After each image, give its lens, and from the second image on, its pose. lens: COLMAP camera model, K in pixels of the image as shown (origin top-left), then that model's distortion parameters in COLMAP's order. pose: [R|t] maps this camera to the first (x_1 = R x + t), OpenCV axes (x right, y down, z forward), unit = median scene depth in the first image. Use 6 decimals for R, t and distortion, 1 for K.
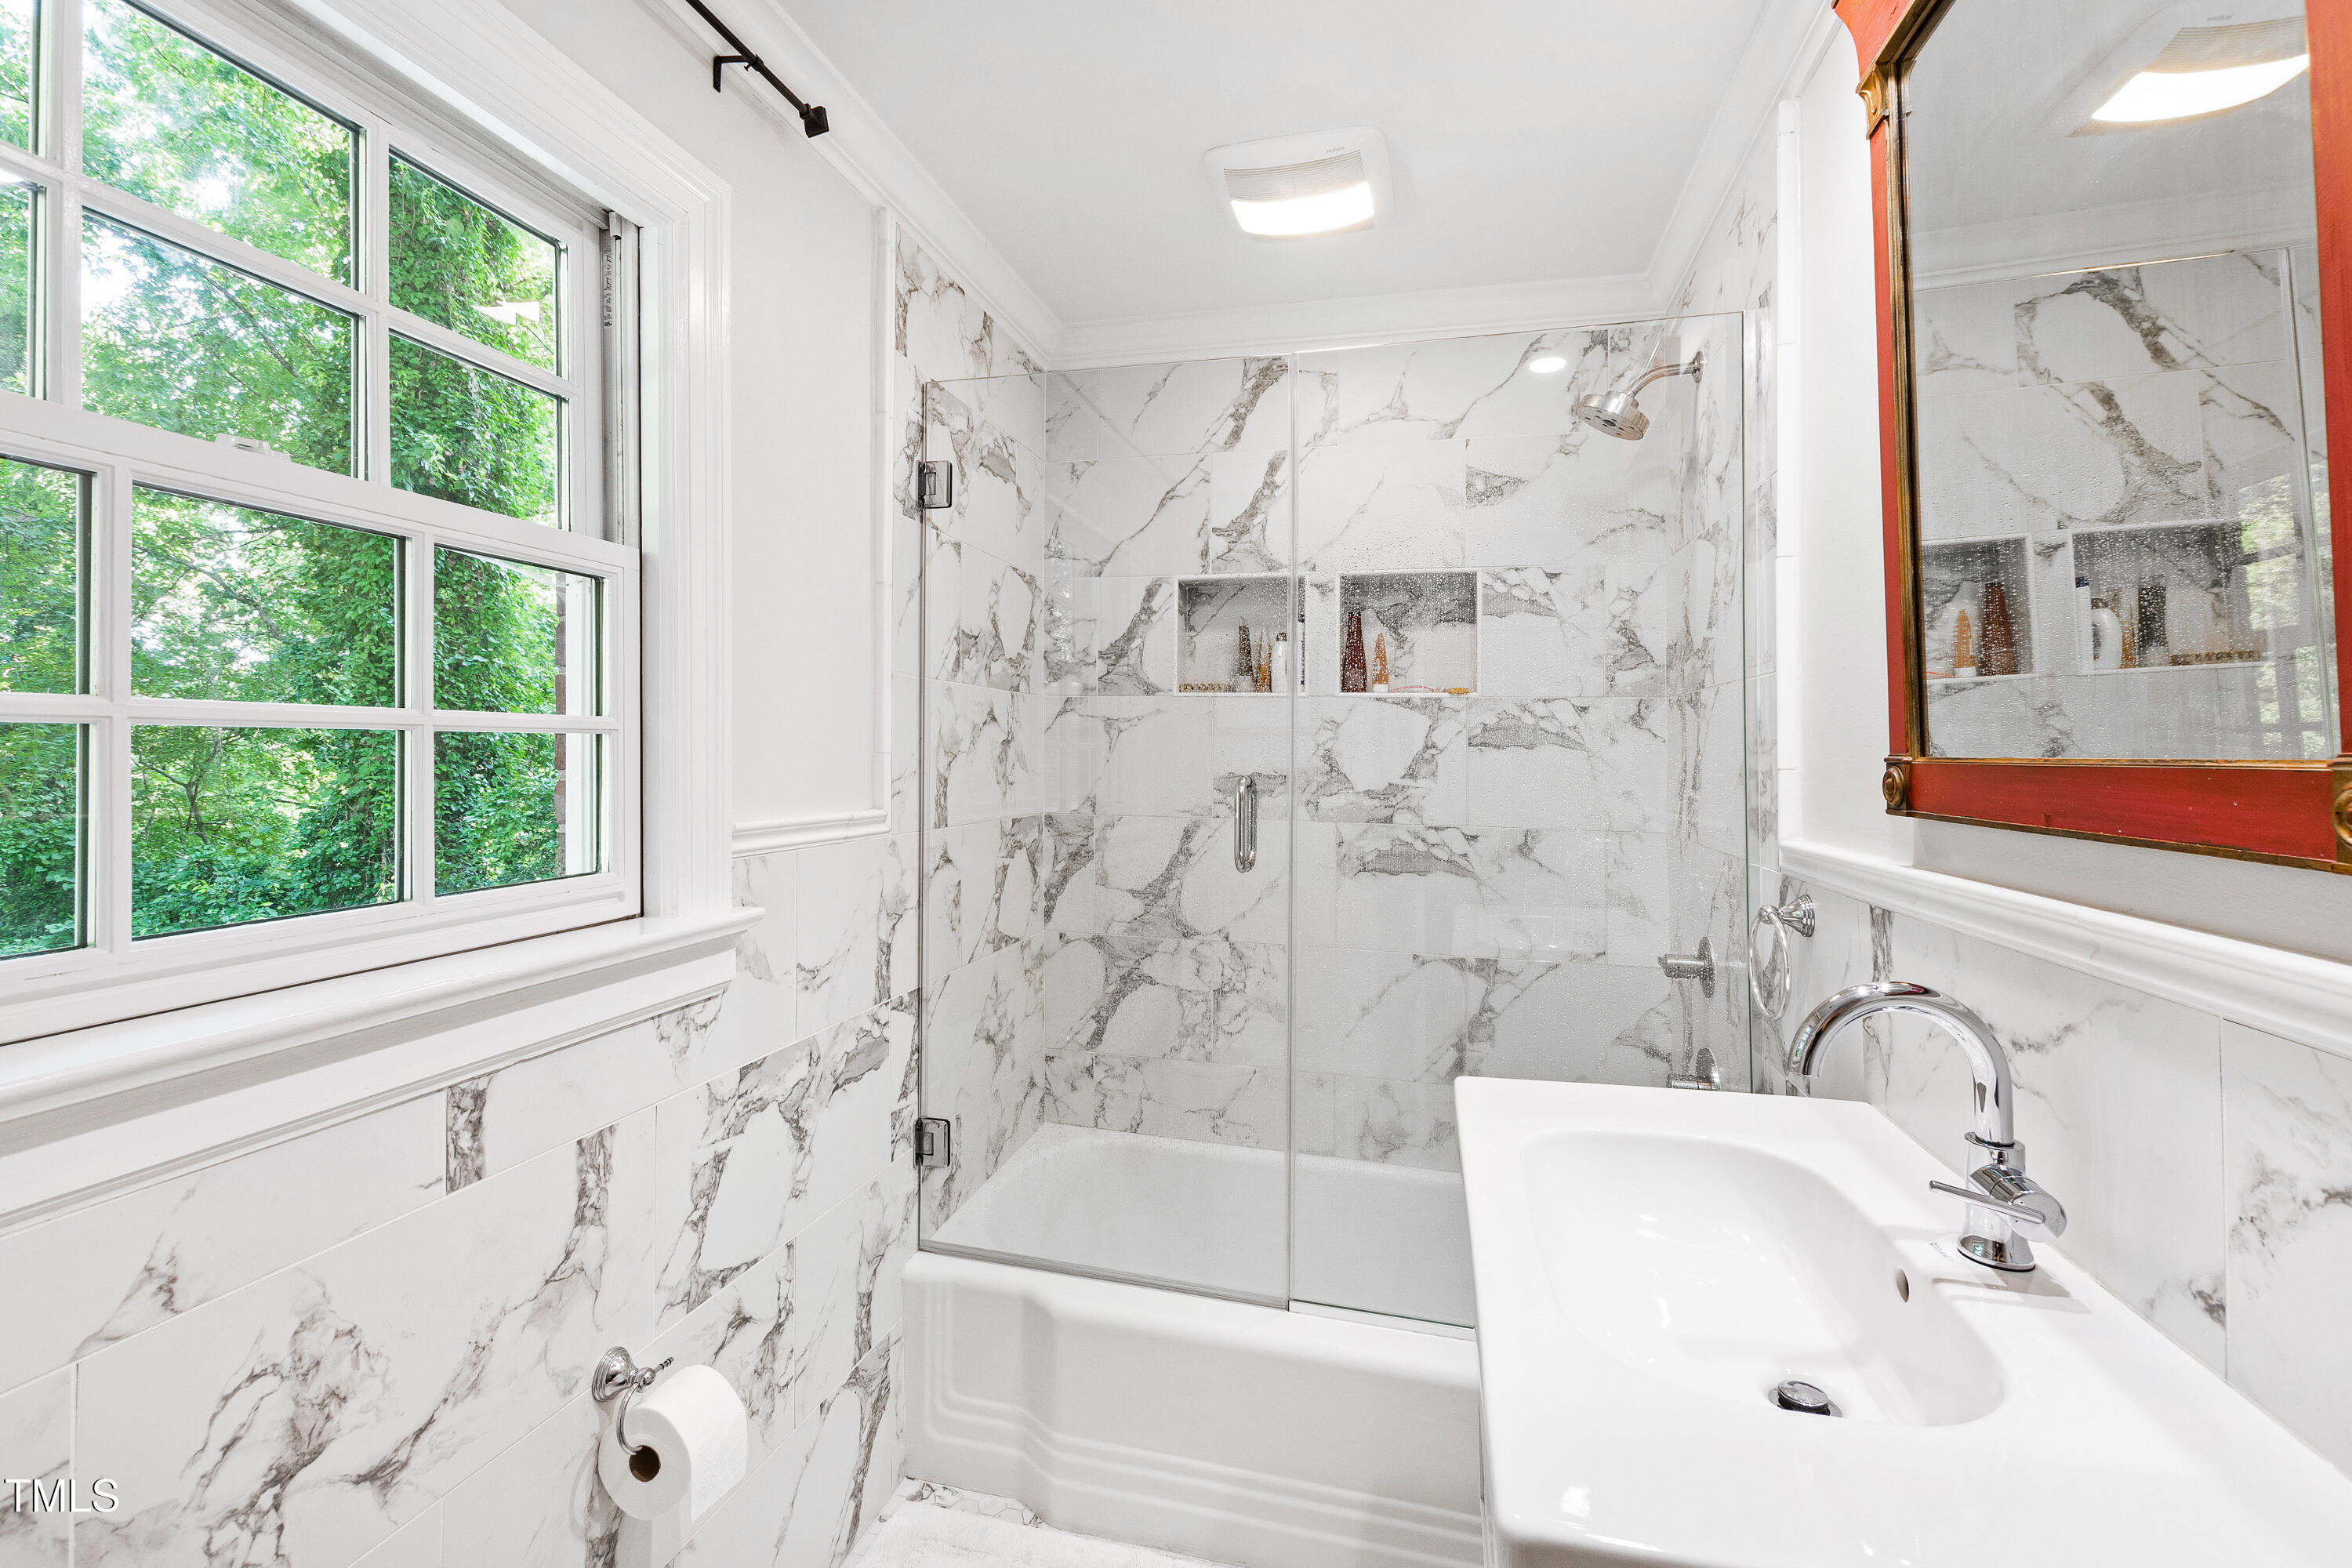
lens RADIAL K [[1050.8, 0, 1169.7], [0, 1050.8, 772.5], [0, 0, 1]] dist [0.006862, -0.001970]
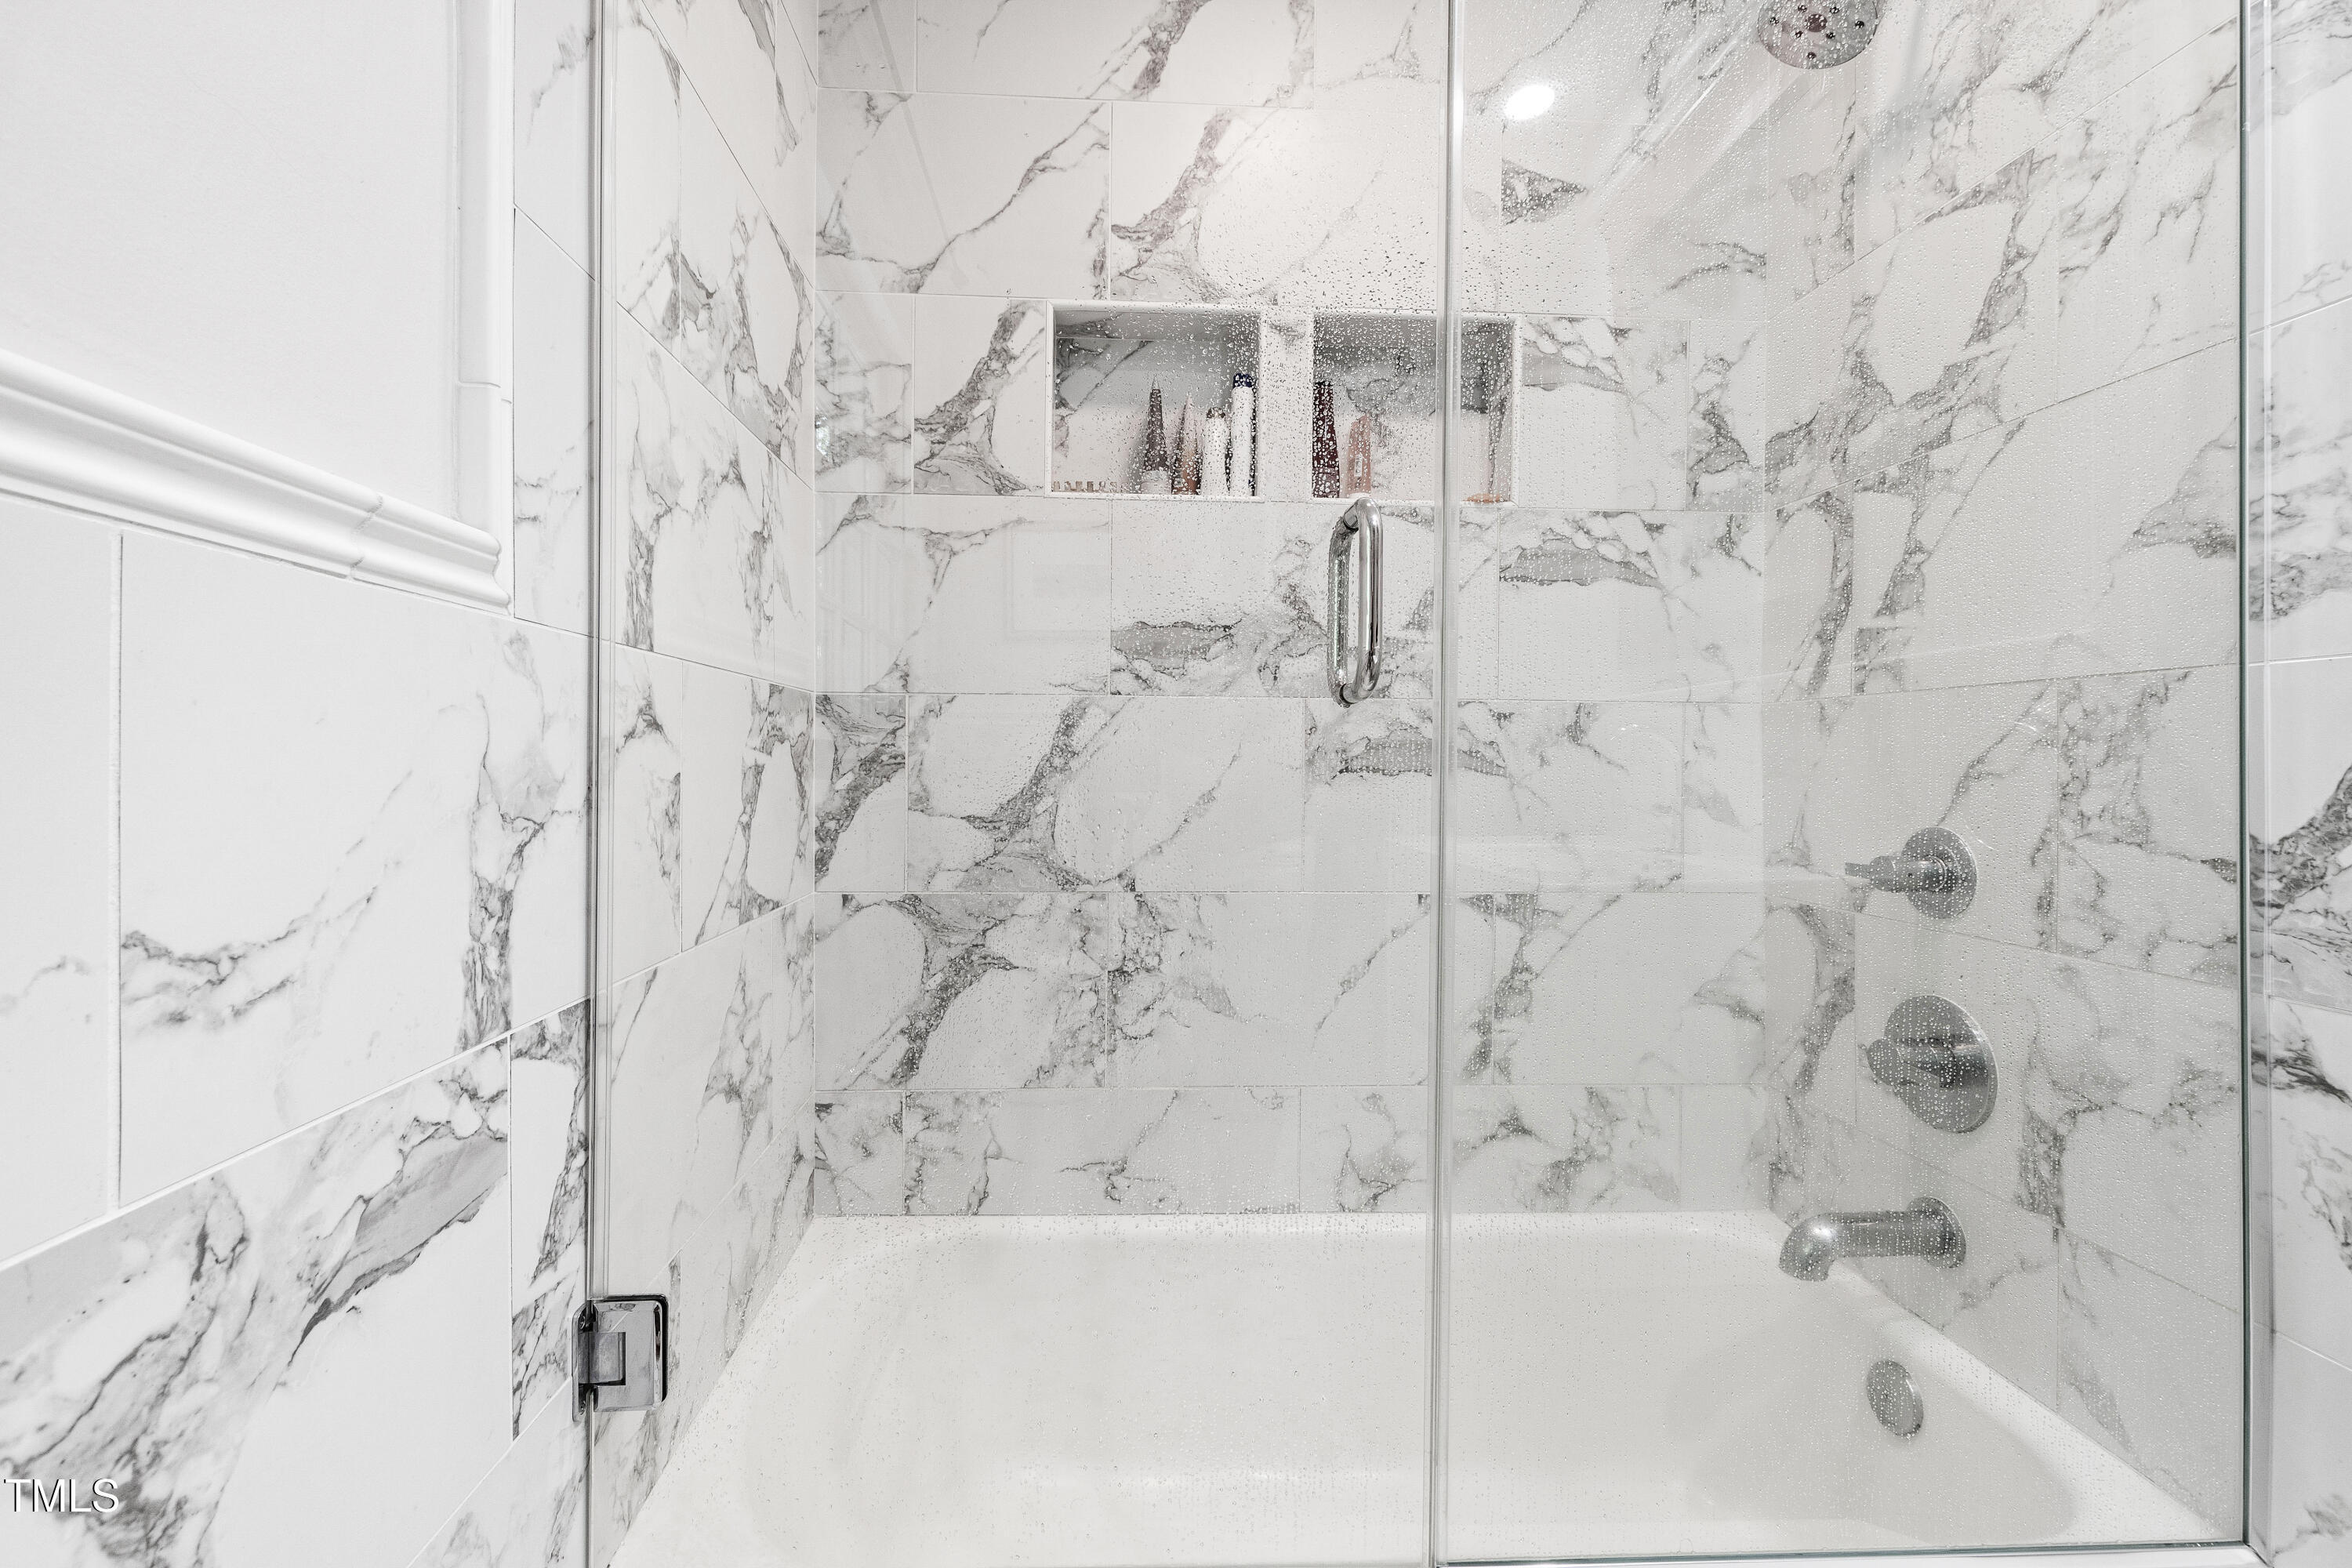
lens RADIAL K [[1050.8, 0, 1204.6], [0, 1050.8, 747.7], [0, 0, 1]] dist [0.006862, -0.001970]
pose [[0.949330, -0.004390, 0.314252, -0.108459], [0.009430, 0.999850, -0.014520, 0.089446], [-0.314141, 0.016747, 0.949229, 0.412788]]
